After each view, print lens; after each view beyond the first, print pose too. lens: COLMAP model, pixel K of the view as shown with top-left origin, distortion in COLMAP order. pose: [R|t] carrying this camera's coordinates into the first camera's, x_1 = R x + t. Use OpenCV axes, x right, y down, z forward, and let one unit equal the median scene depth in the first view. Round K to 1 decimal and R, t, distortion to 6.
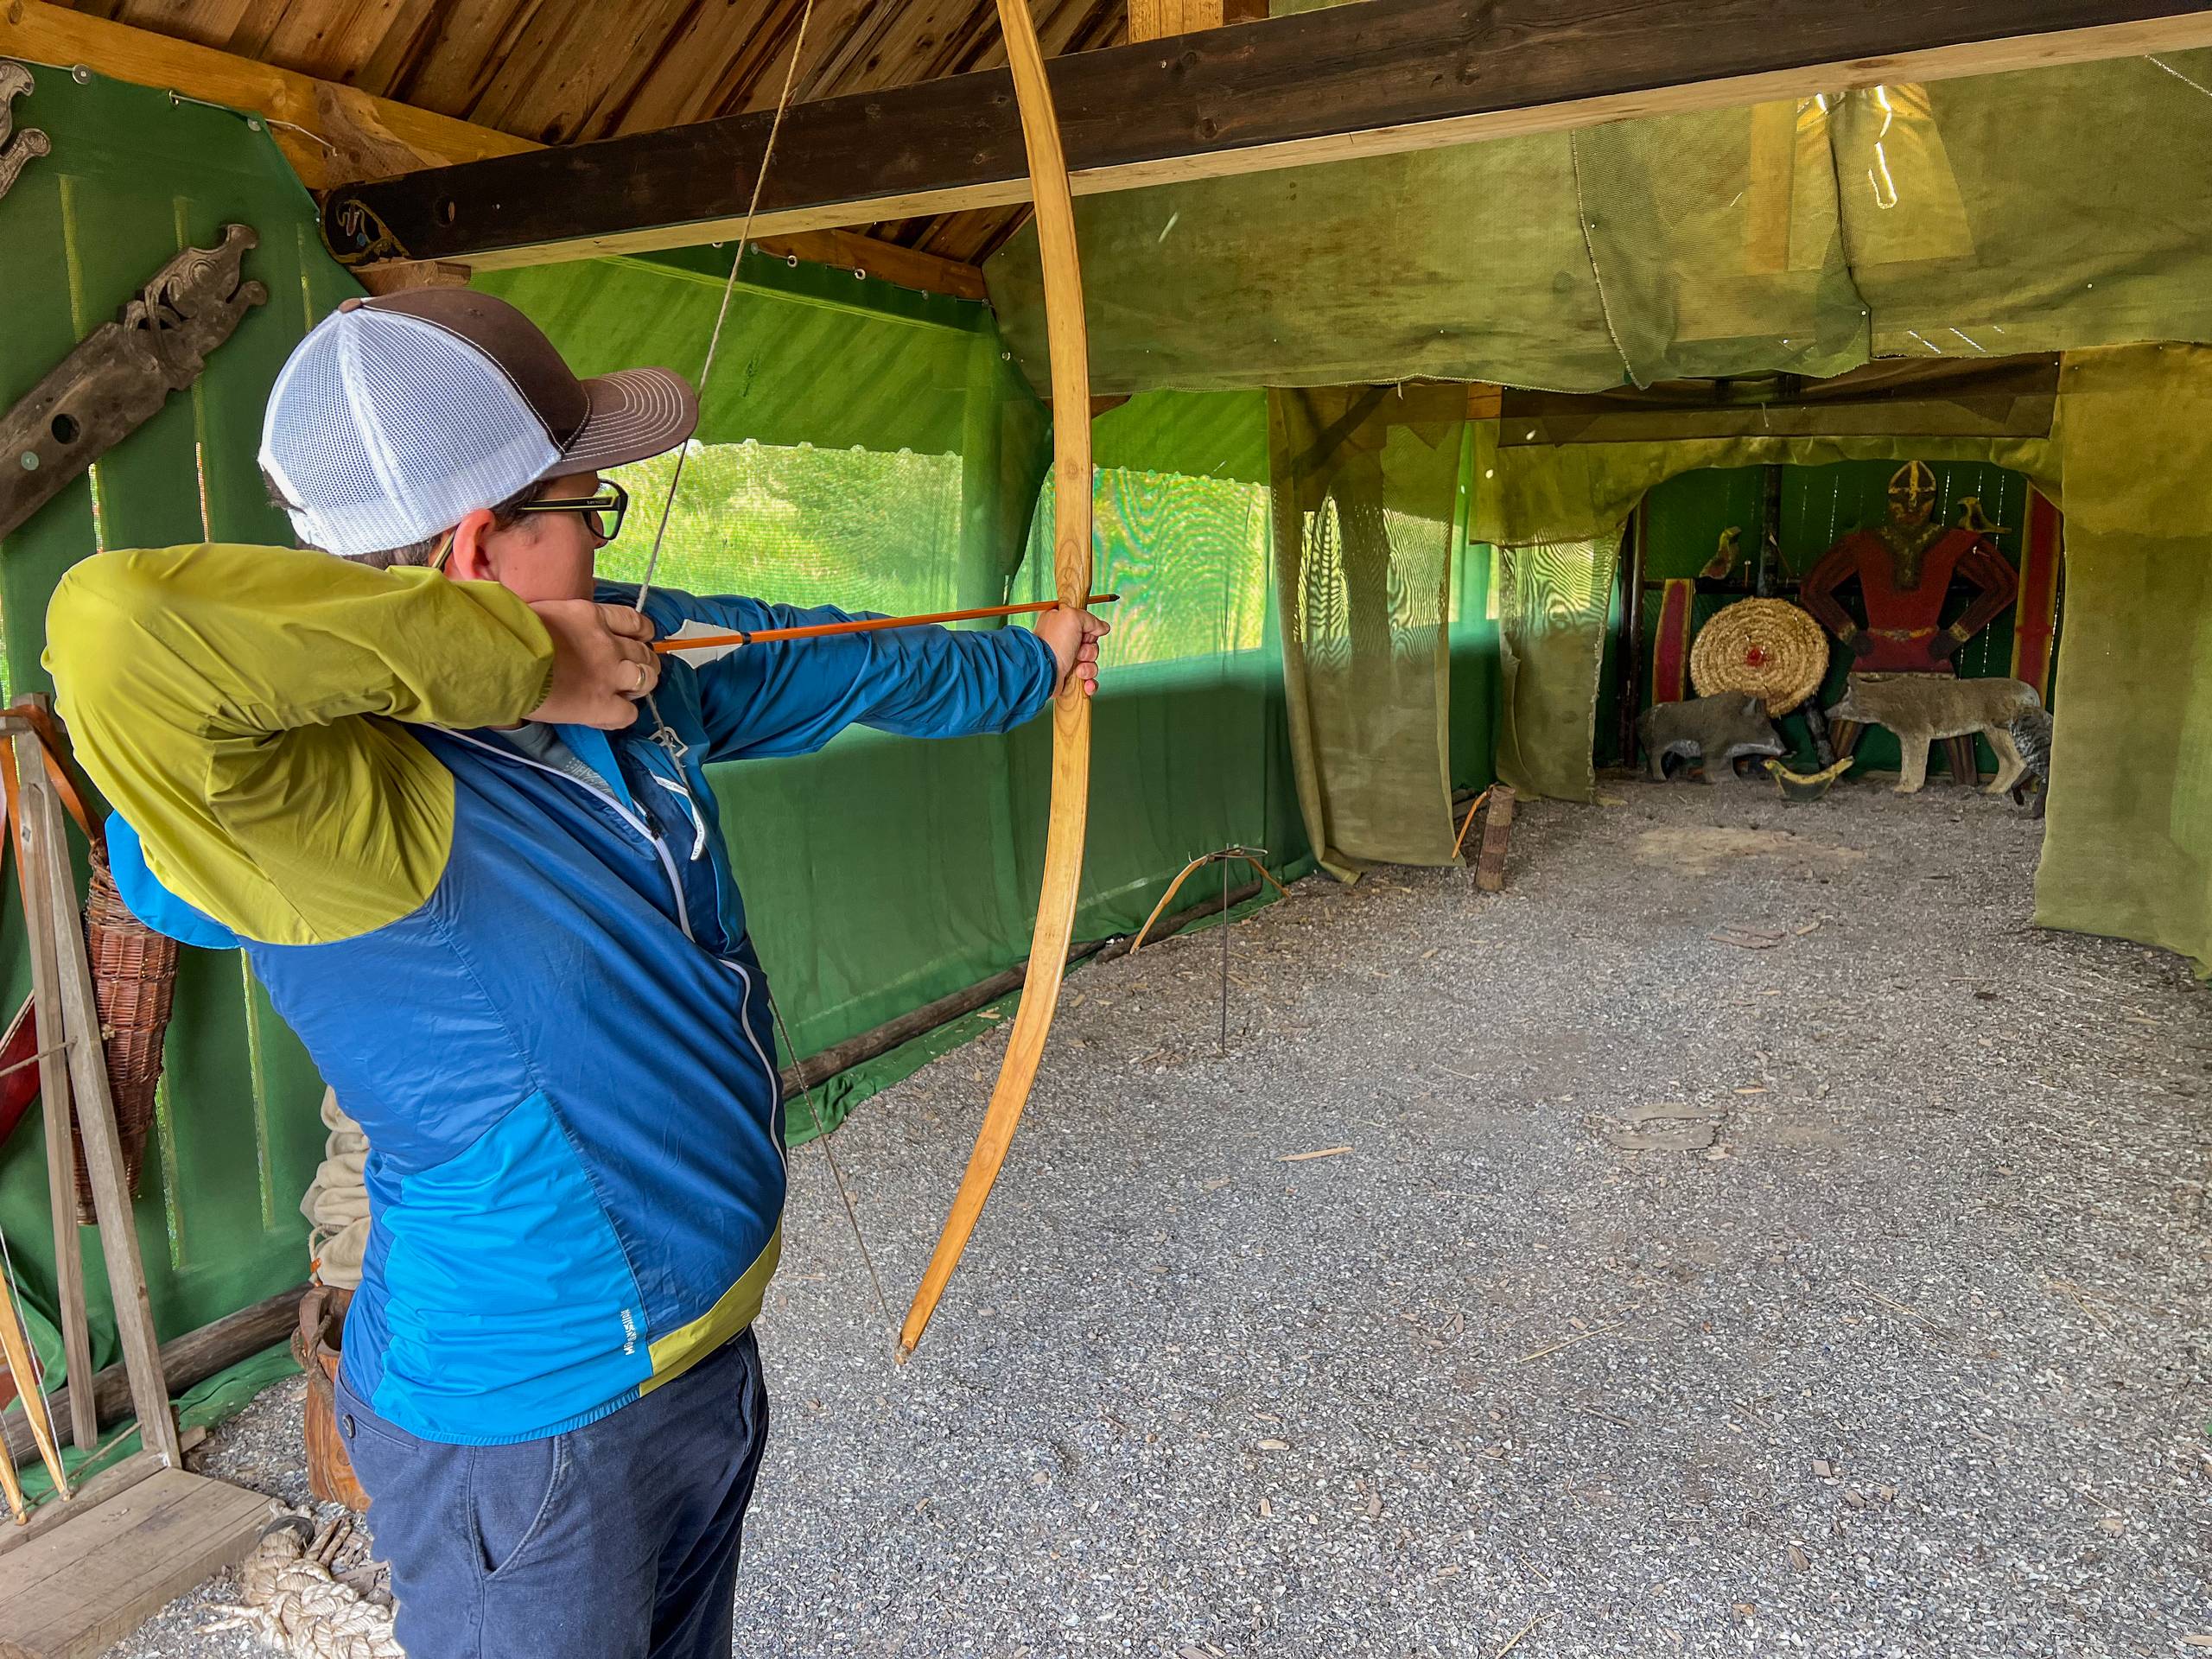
lens RADIAL K [[1639.2, 0, 1106.0], [0, 1639.2, 829.5], [0, 0, 1]] dist [0.036697, -0.034491]
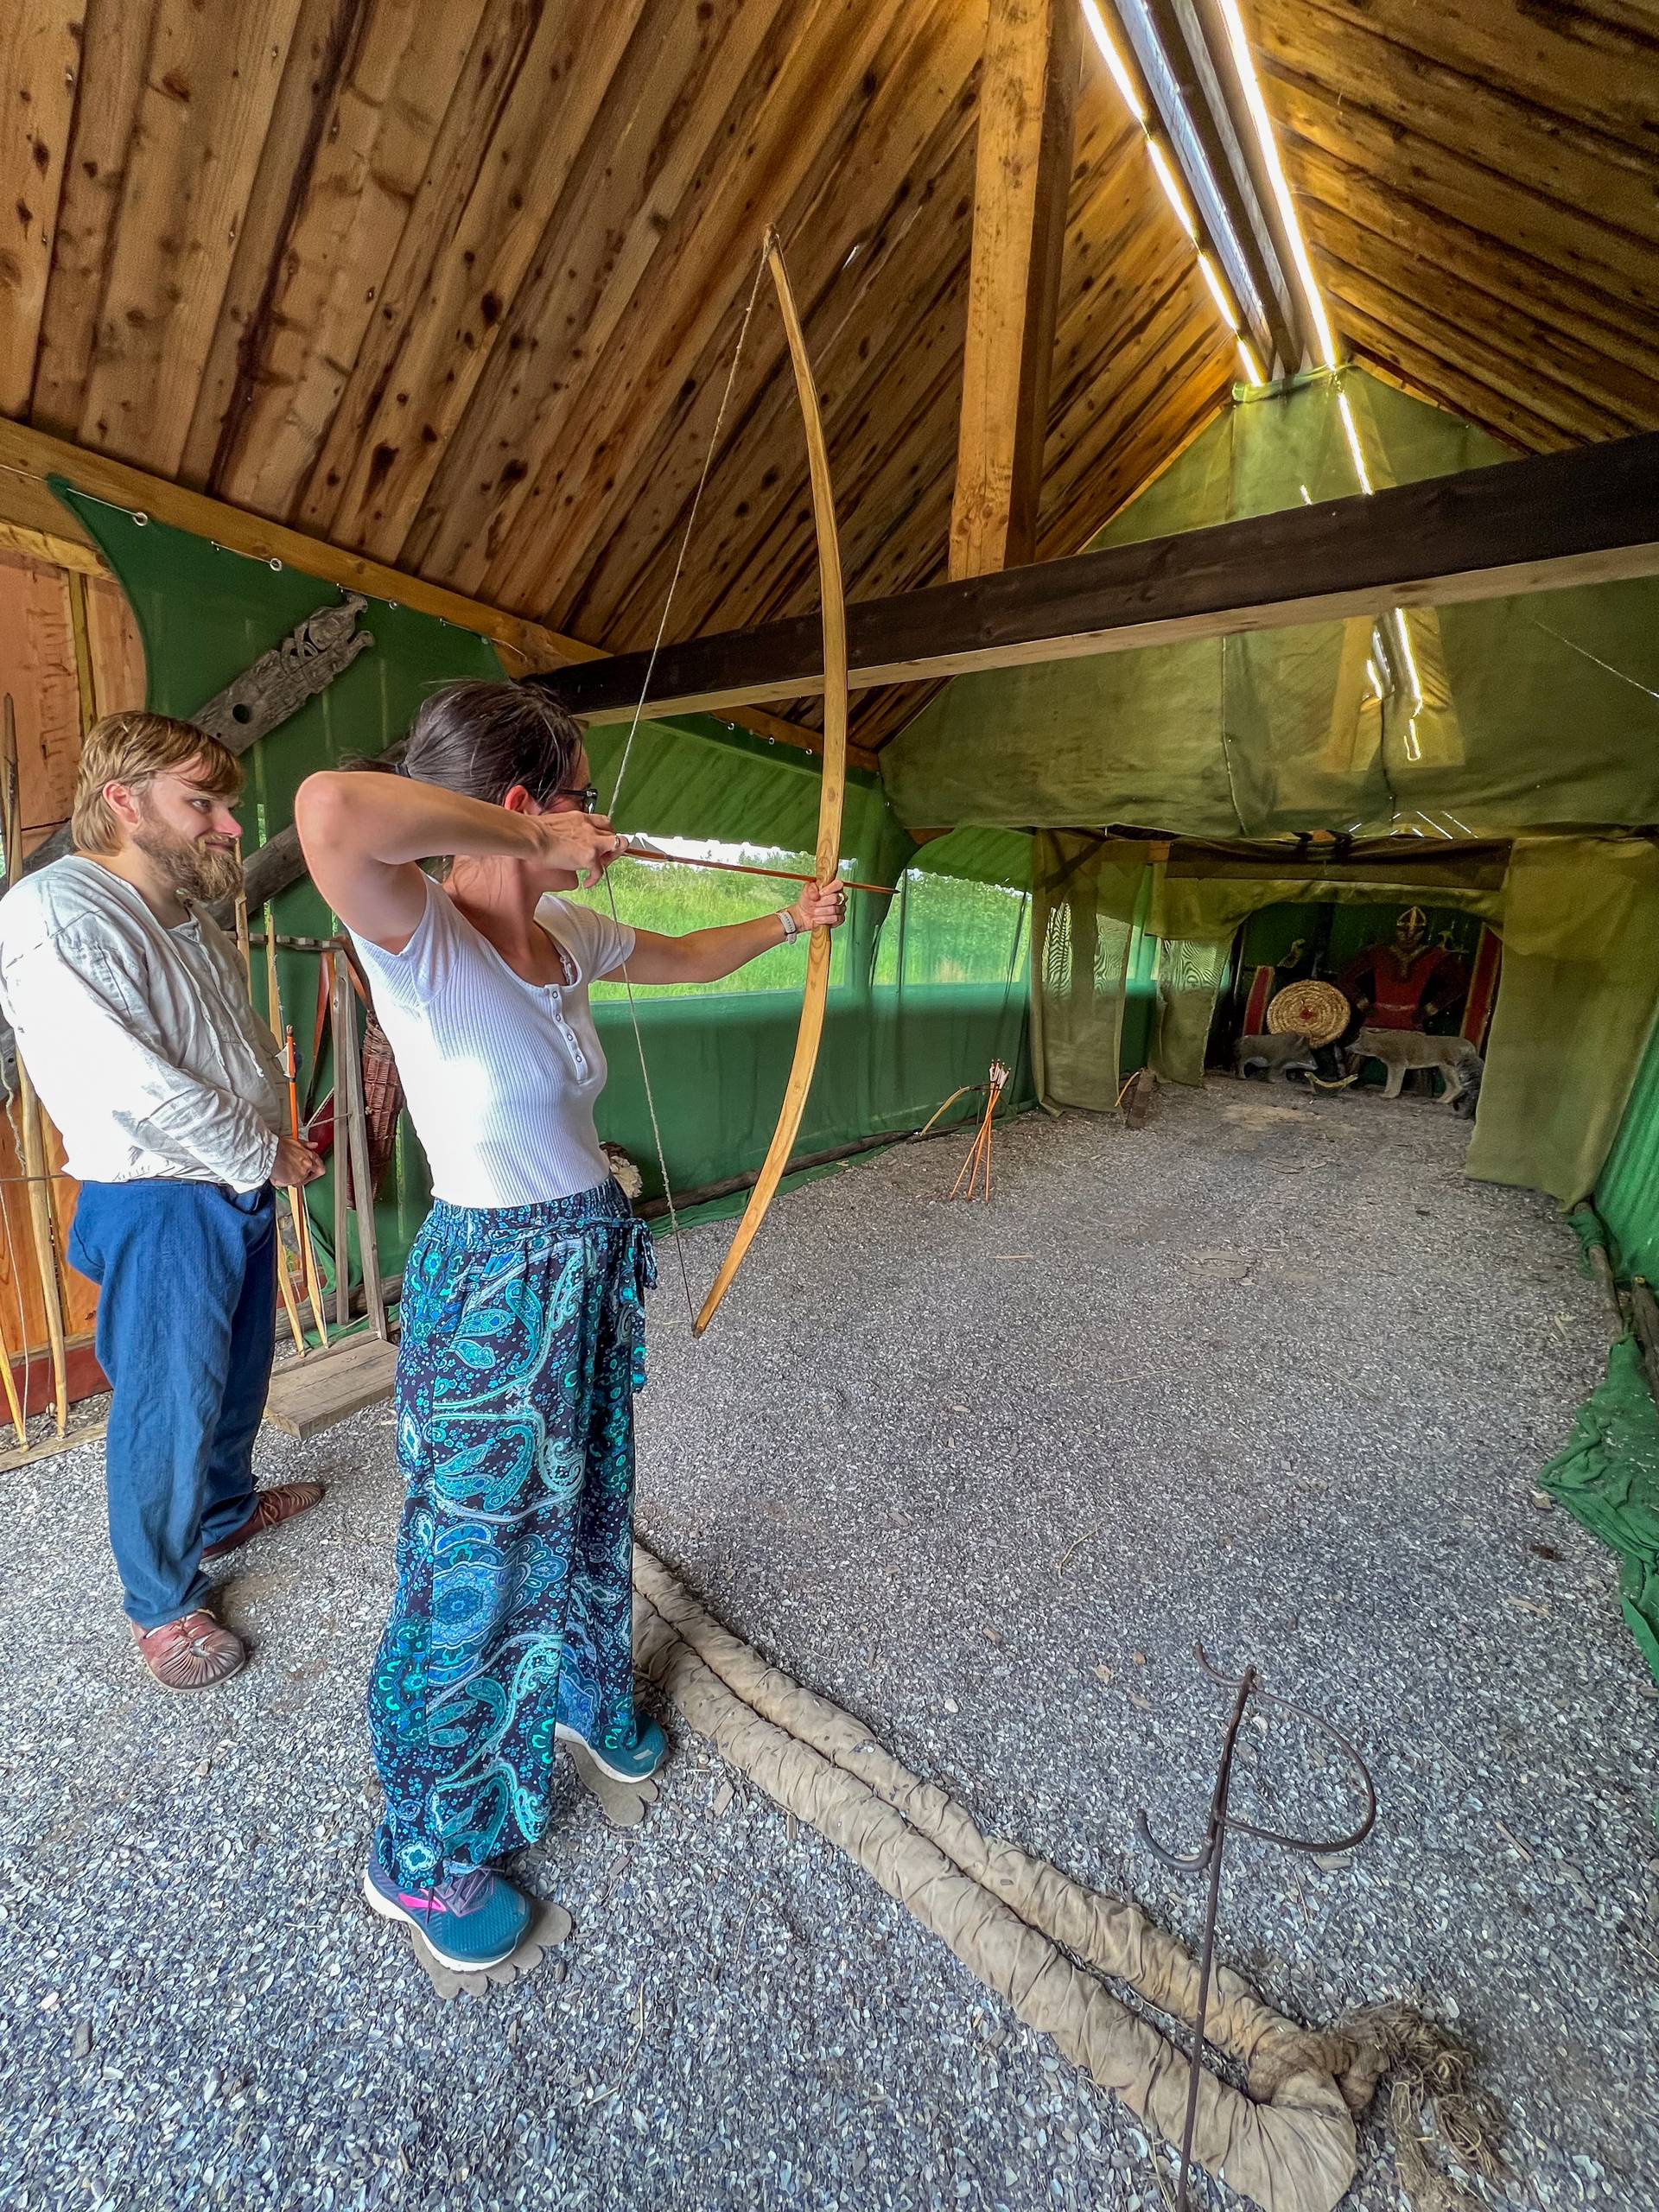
lens RADIAL K [[863.4, 0, 829.5], [0, 863.4, 1106.0], [0, 0, 1]] dist [-0.000122, 0.000068]
pose [[0.988101, 0.095003, -0.120962, 0.016467], [-0.091659, 0.995246, 0.032932, 0.012819], [0.123515, -0.021452, 0.992111, 0.027896]]
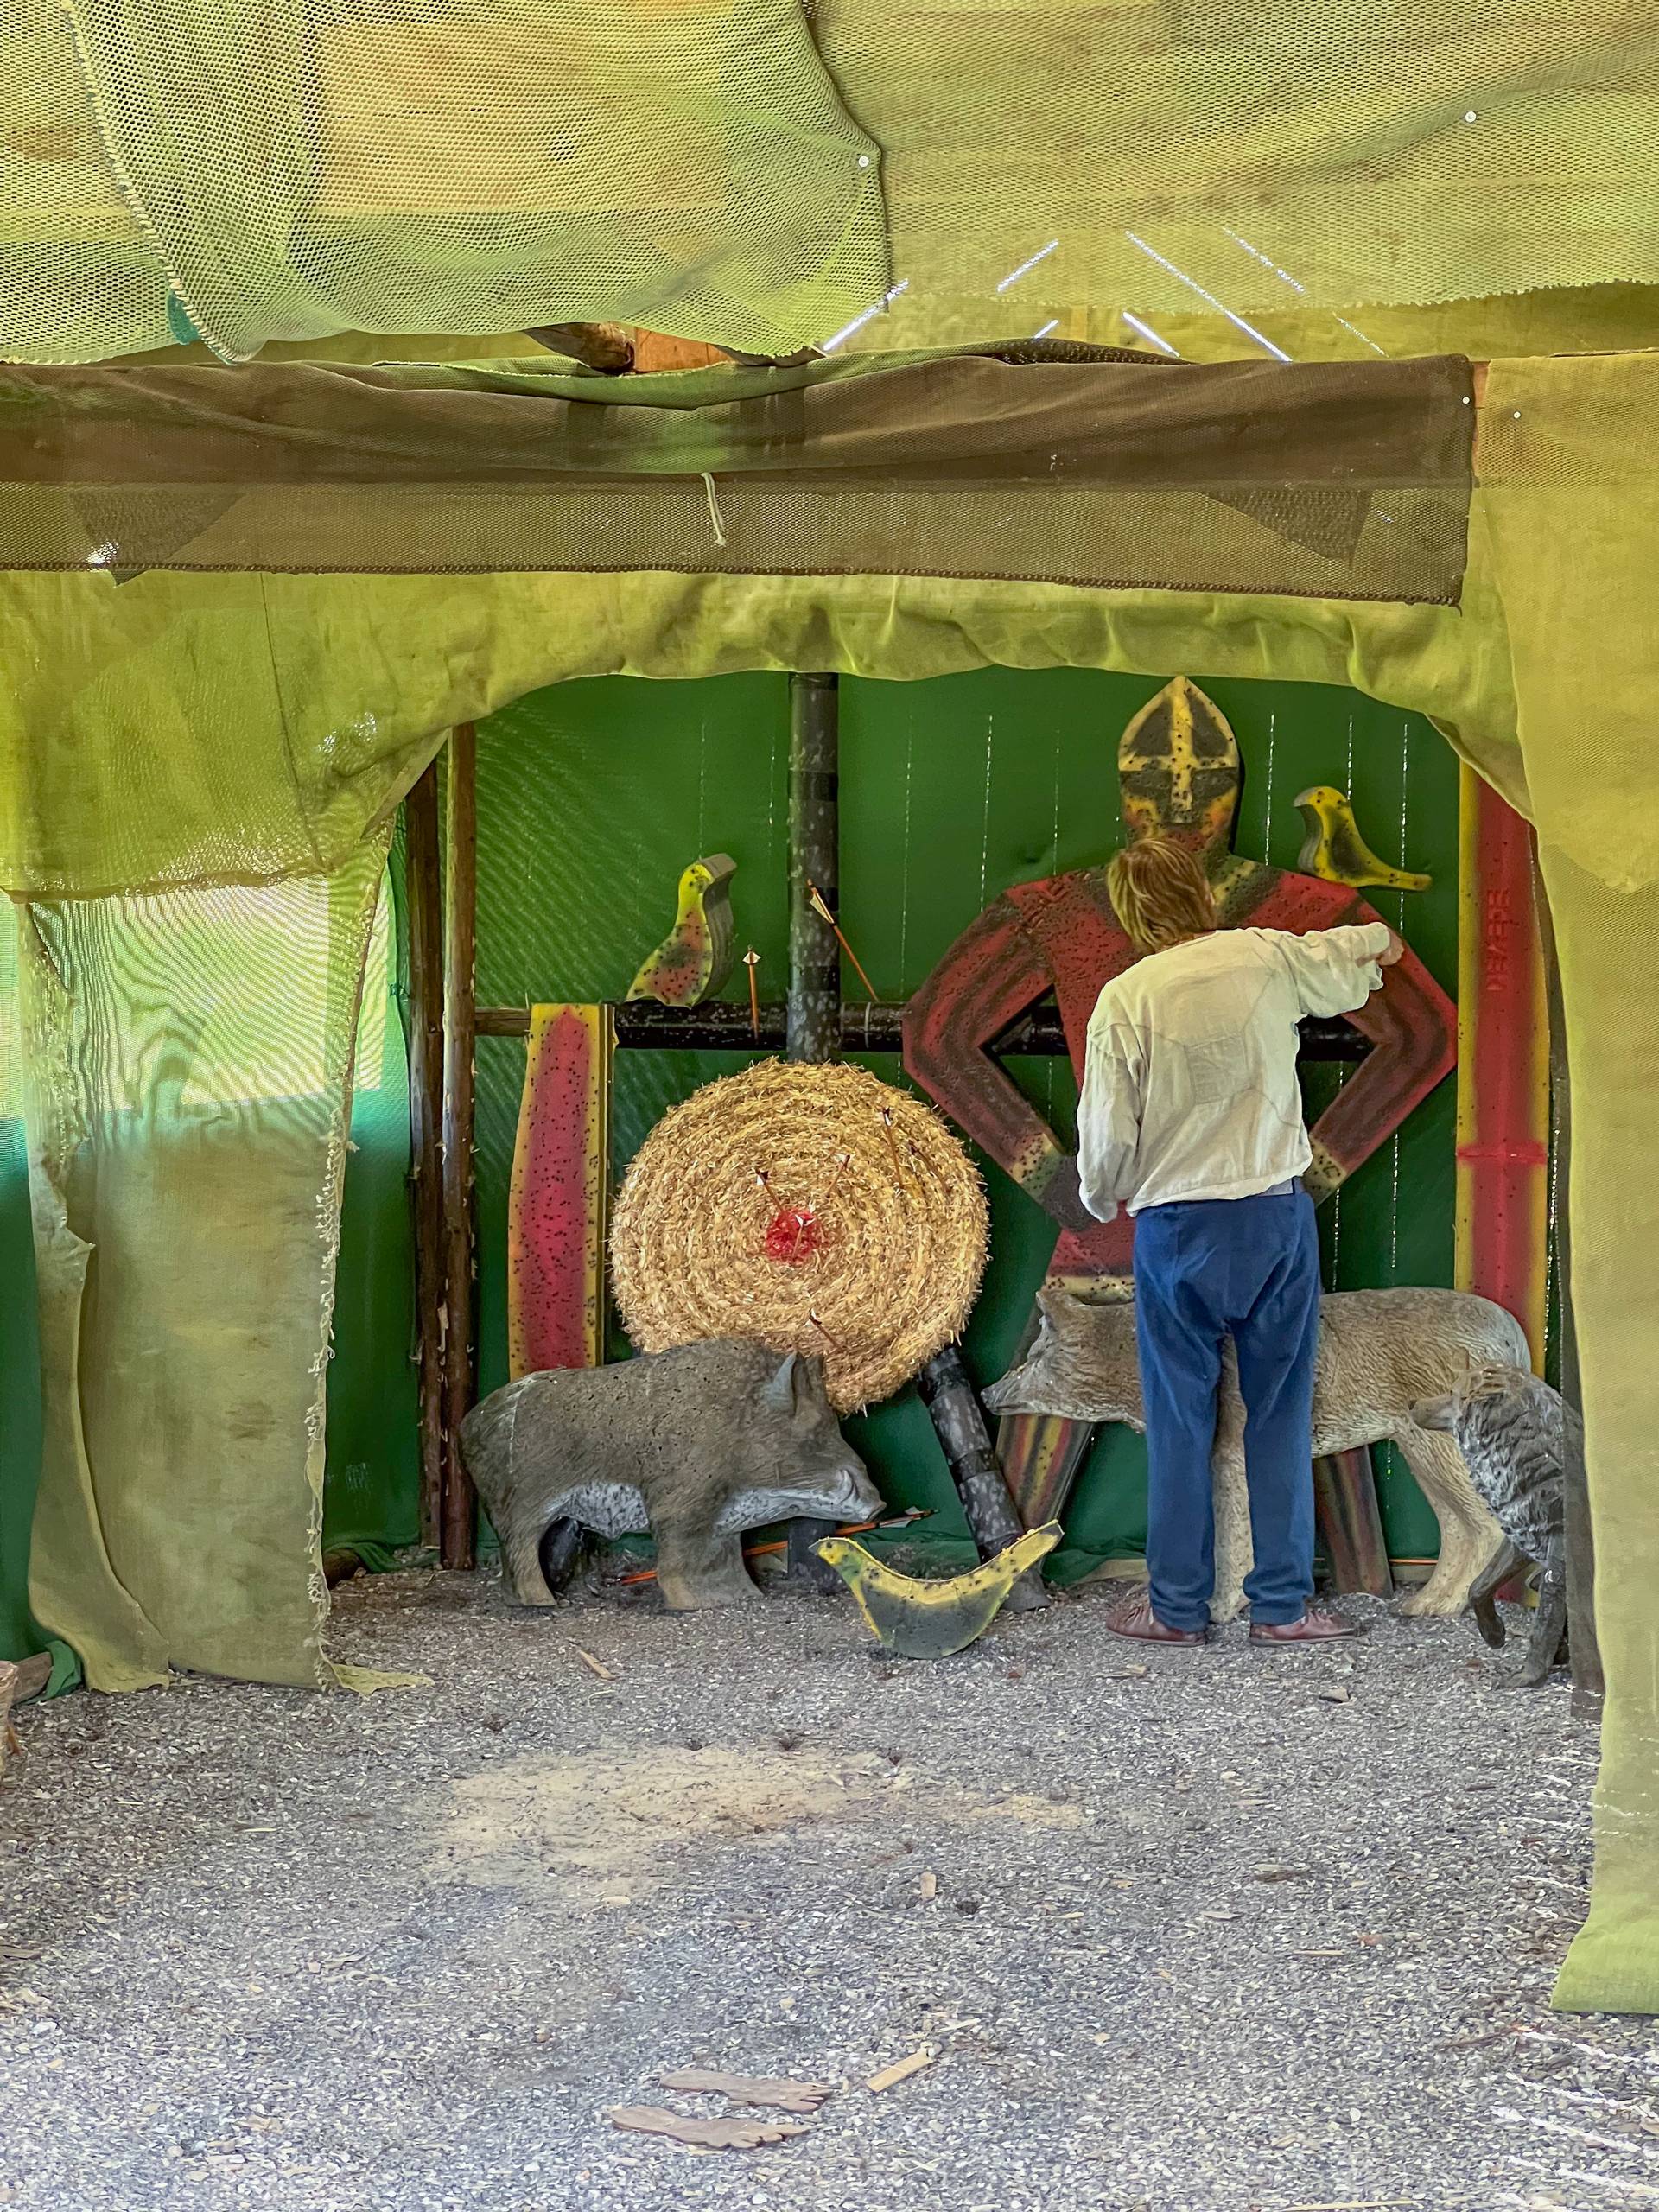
lens RADIAL K [[4887.0, 0, 829.4], [0, 4887.0, 1105.4], [0, 0, 1]] dist [-0.070961, 3.985765]
pose [[0.937116, 0.002296, 0.349011, 0.066336], [0.044100, 0.991184, -0.124934, -0.006222], [-0.346221, 0.132469, 0.928753, 0.077182]]
